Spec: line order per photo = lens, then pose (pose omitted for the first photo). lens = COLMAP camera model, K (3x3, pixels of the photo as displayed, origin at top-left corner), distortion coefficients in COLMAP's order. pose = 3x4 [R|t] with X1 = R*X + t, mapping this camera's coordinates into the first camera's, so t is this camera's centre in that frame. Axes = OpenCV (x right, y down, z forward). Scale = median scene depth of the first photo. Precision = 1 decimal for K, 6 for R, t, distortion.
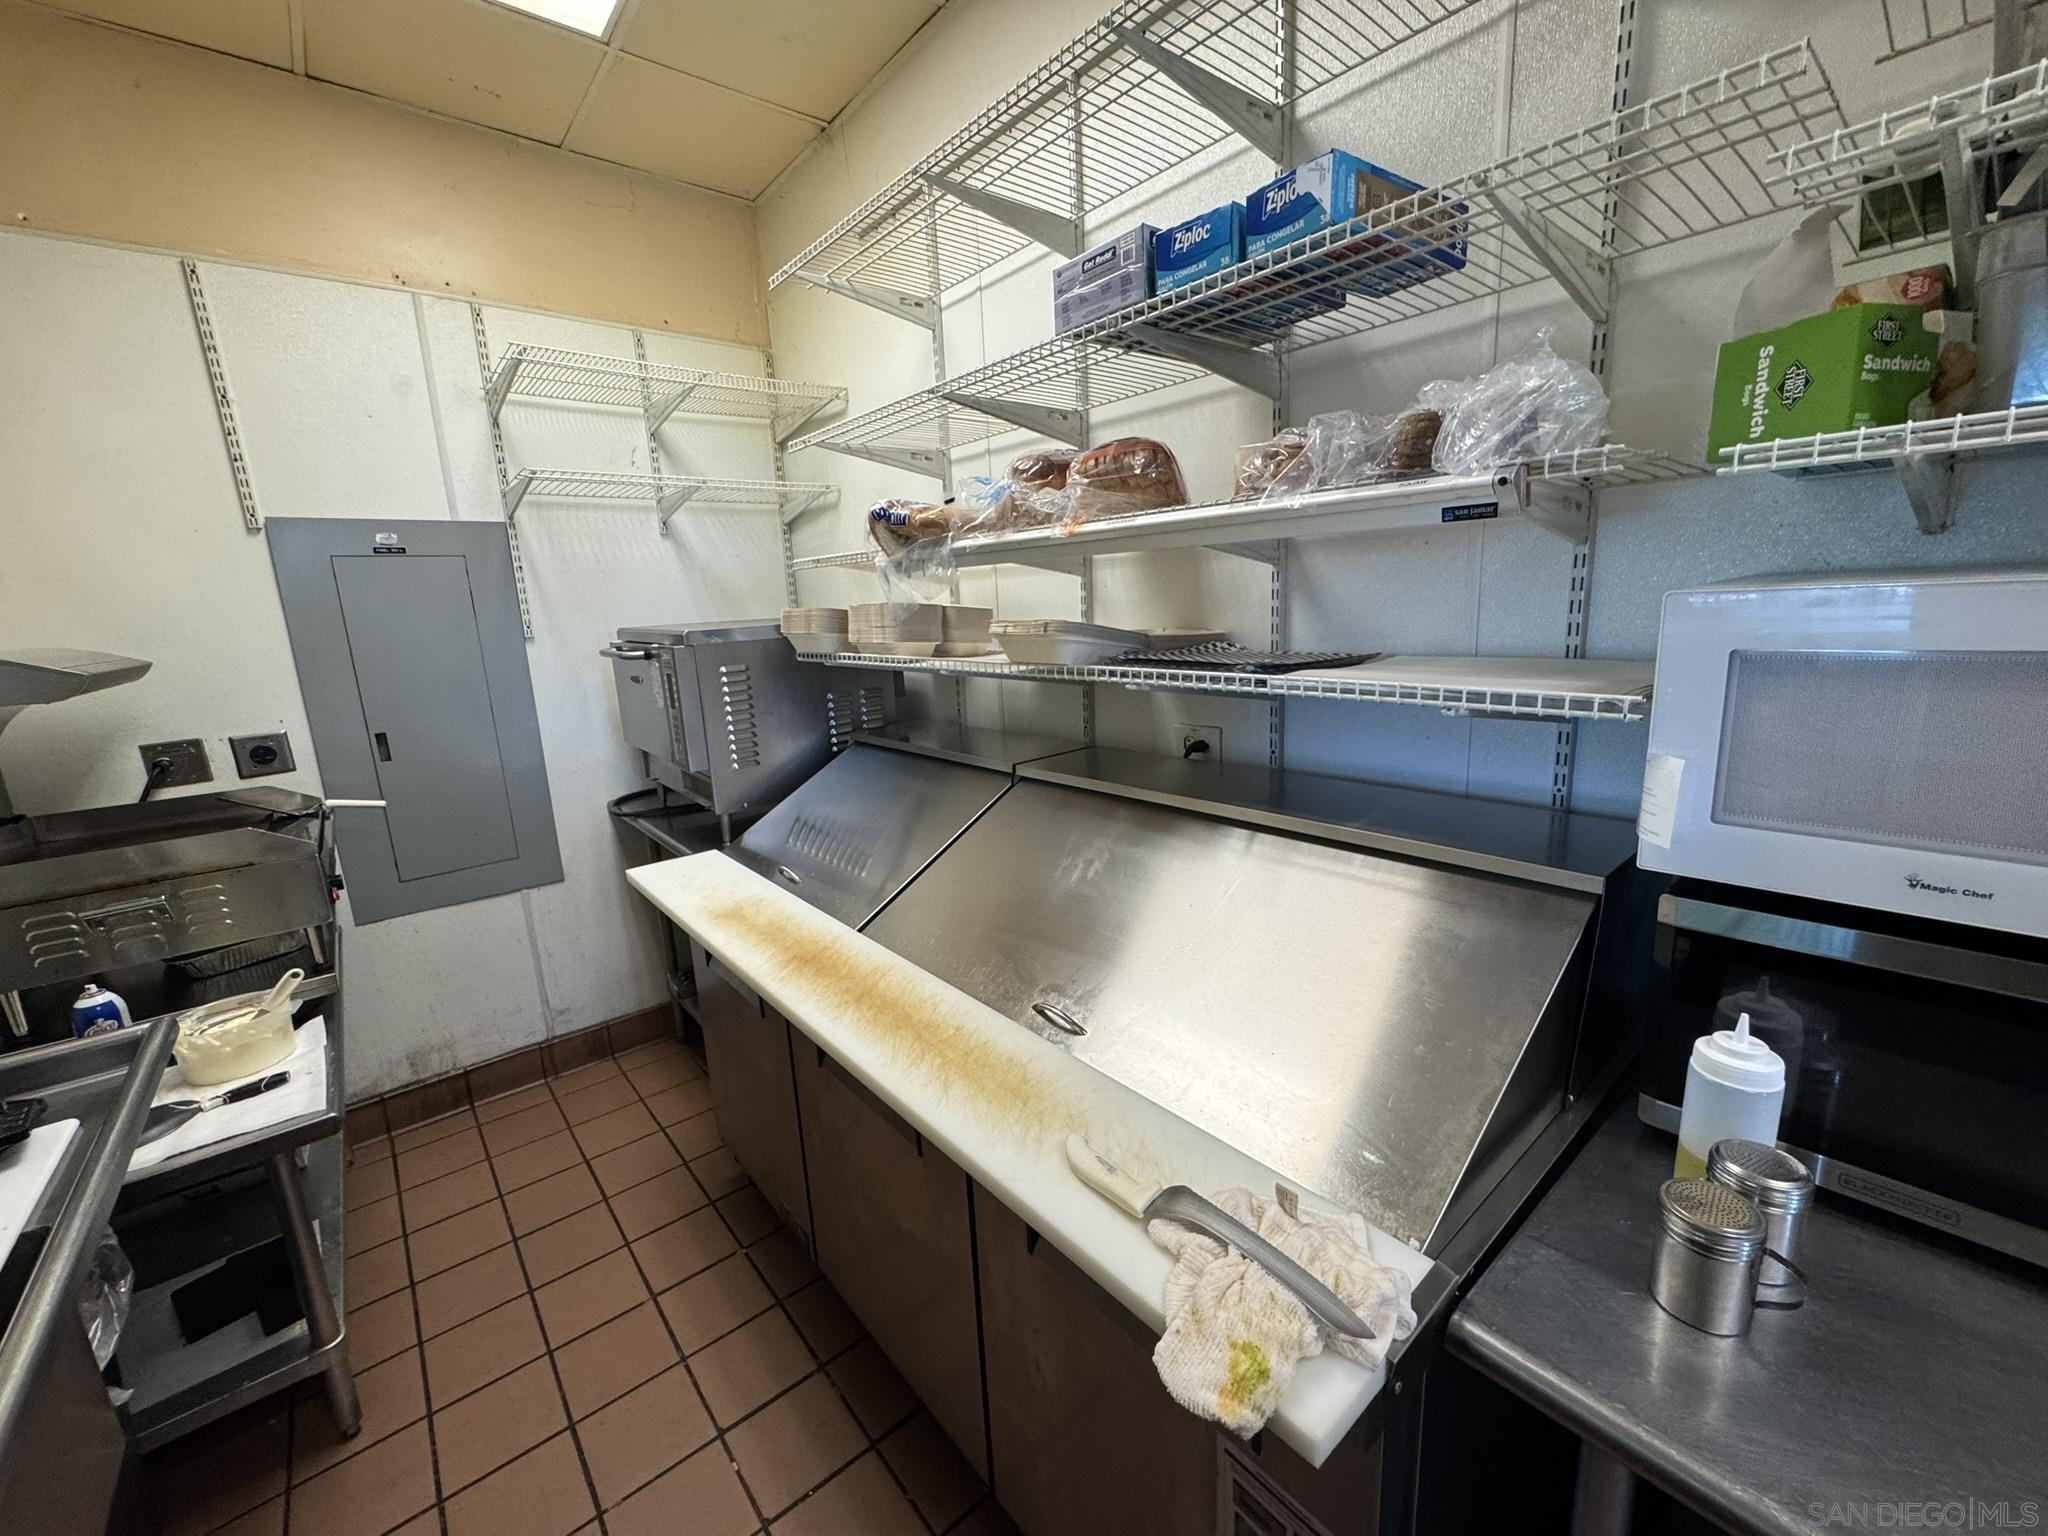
lens RADIAL K [[818.7, 0, 1026.6], [0, 818.7, 770.1], [0, 0, 1]] dist [-0.004080, 0.000298]
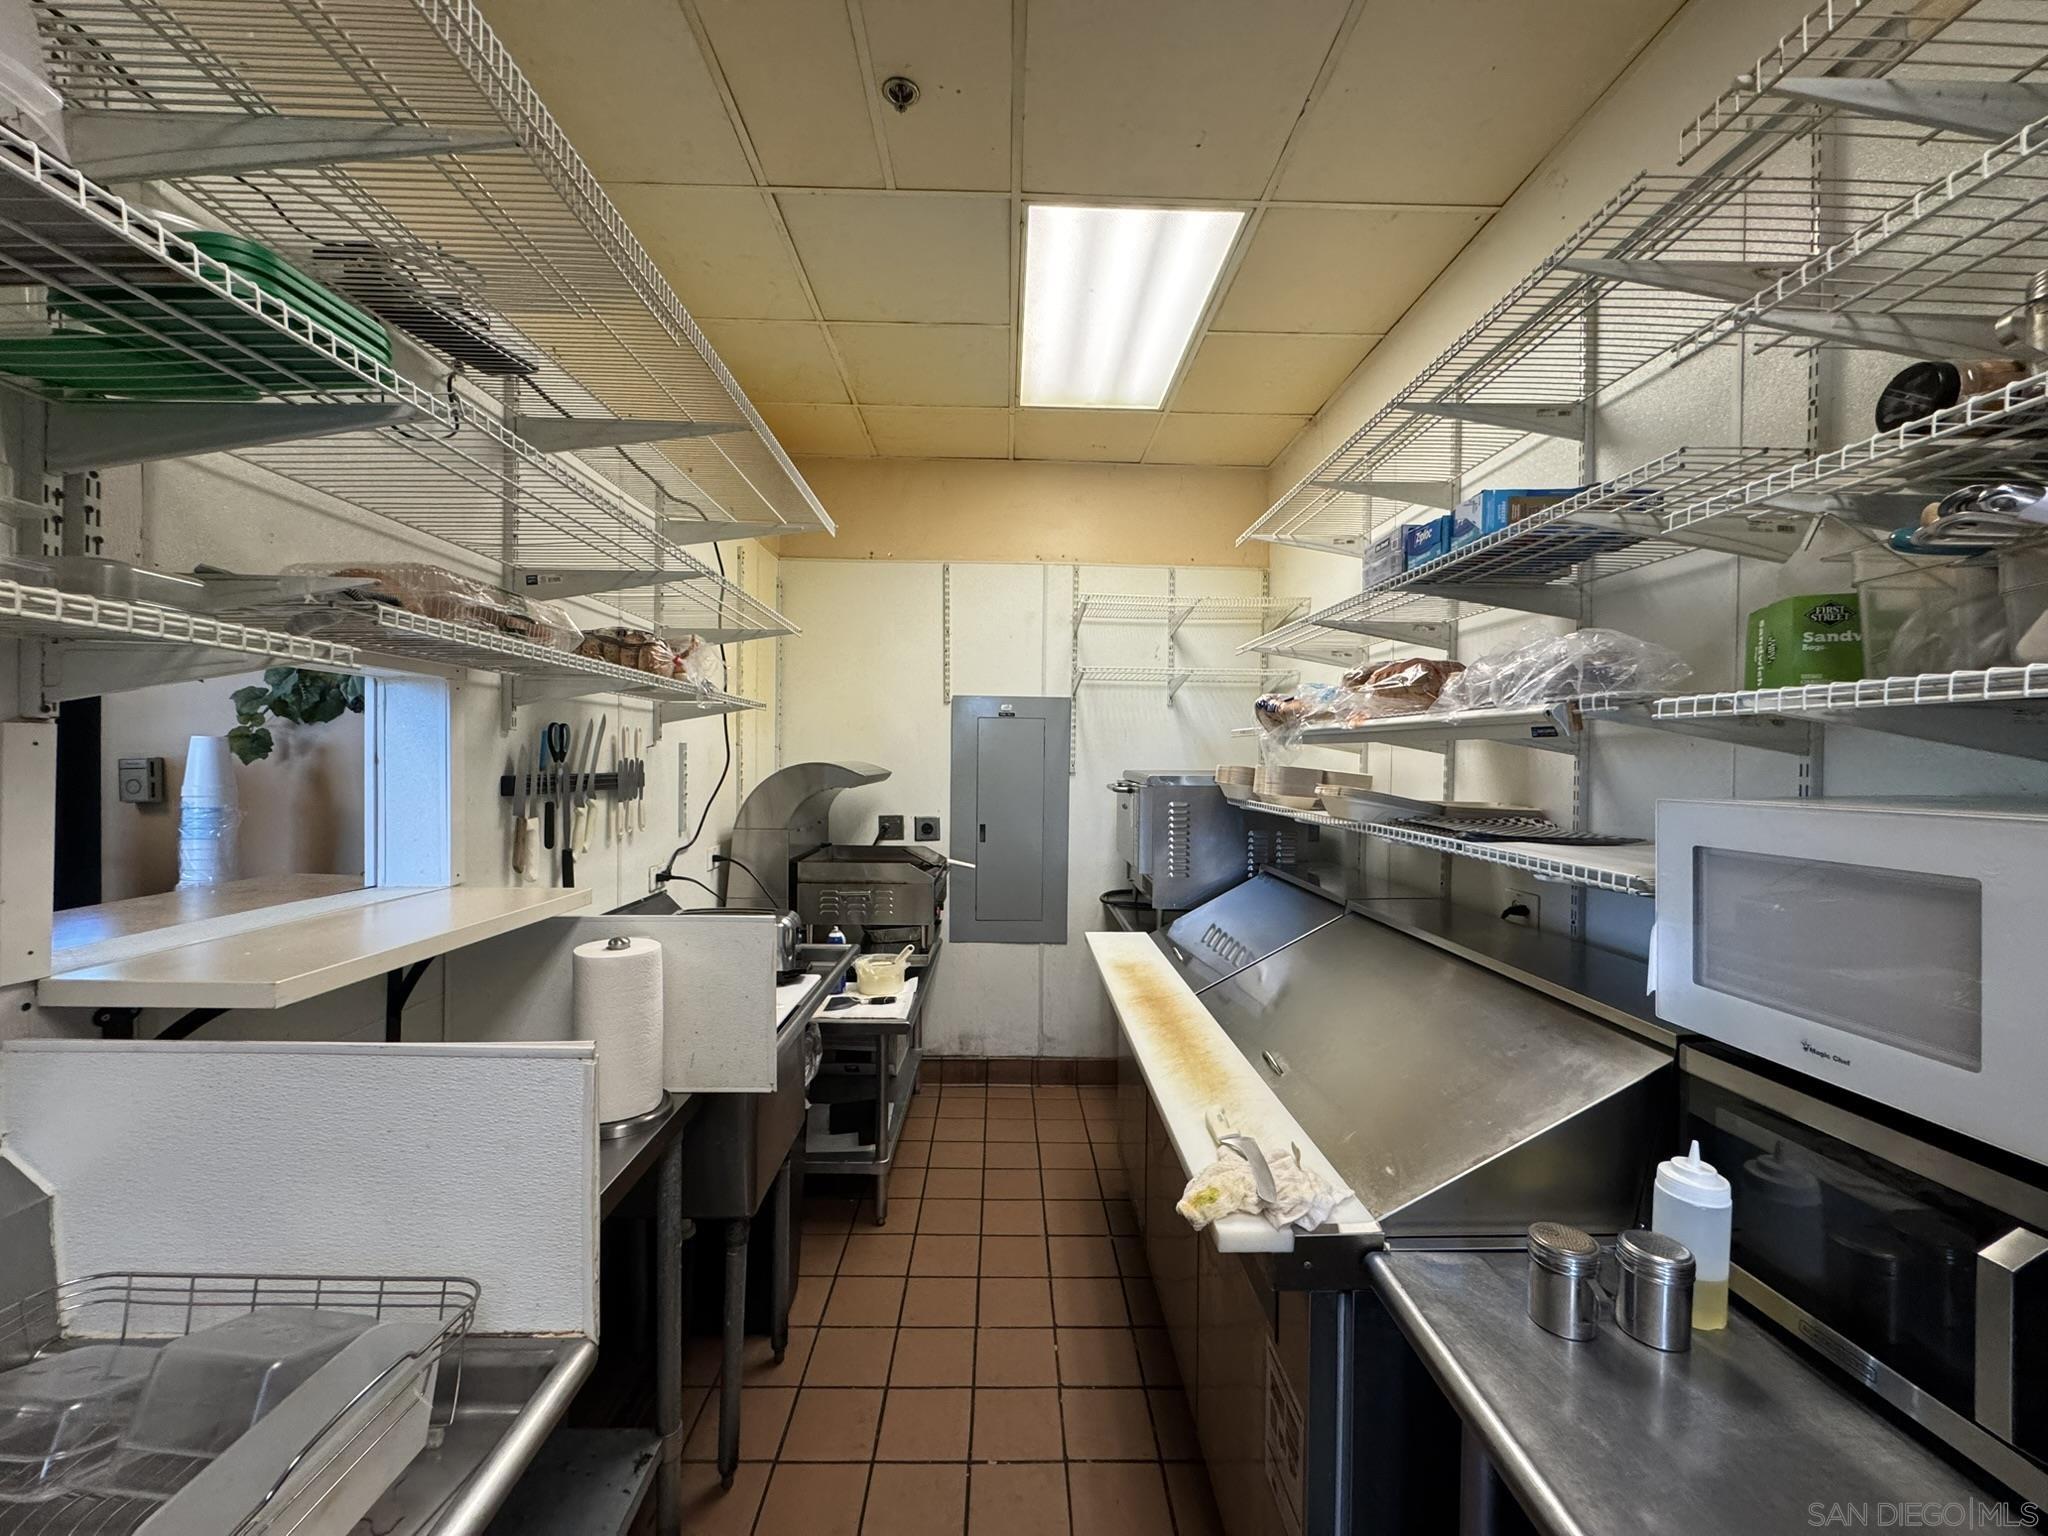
lens RADIAL K [[818.7, 0, 1021.5], [0, 818.7, 770.7], [0, 0, 1]] dist [-0.004080, 0.000298]
pose [[0.778188, 0.066523, -0.624499, 0.318886], [-0.176459, 0.977477, -0.115762, 0.029274], [0.602732, 0.200283, 0.772399, -0.261447]]
